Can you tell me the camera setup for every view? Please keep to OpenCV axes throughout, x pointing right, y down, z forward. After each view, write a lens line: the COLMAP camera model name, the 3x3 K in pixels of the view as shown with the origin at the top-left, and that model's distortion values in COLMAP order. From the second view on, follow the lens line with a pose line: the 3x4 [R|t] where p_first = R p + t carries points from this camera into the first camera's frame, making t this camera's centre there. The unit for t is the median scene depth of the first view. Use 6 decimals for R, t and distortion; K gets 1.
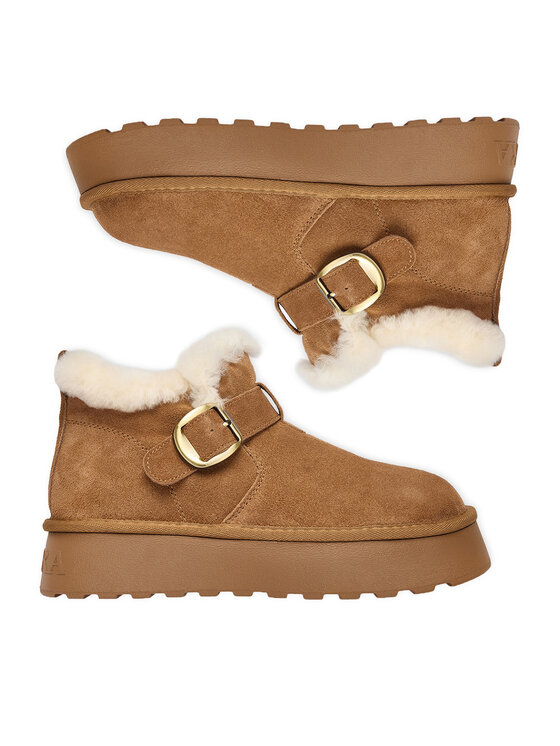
lens RADIAL K [[565.1, 0, 277.8], [0, 565.1, 371.3], [0, 0, 1]] dist [0.002388, 0.000097]
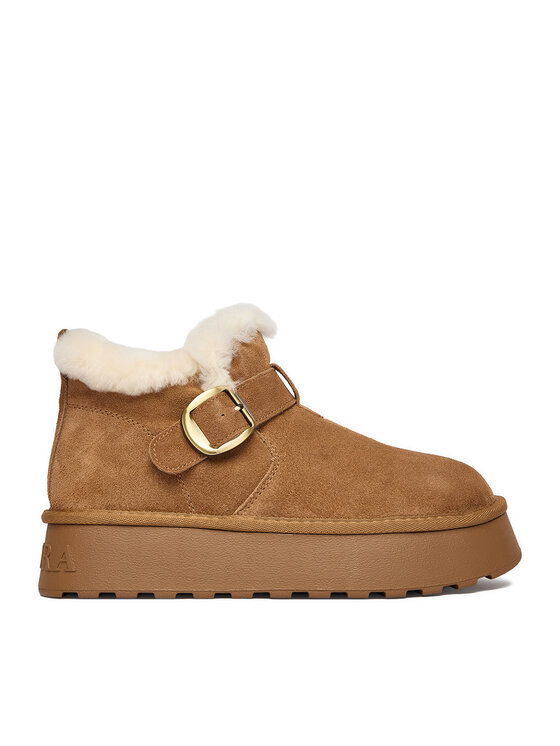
lens RADIAL K [[1108.4, 0, 281.2], [0, 1108.4, 372.5], [0, 0, 1]] dist [-0.018058, 0.000000]
pose [[0.999840, 0.000597, -0.017888, 0.012297], [-0.000566, 0.999998, 0.001736, 0.031131], [0.017889, -0.001726, 0.999838, -0.826453]]
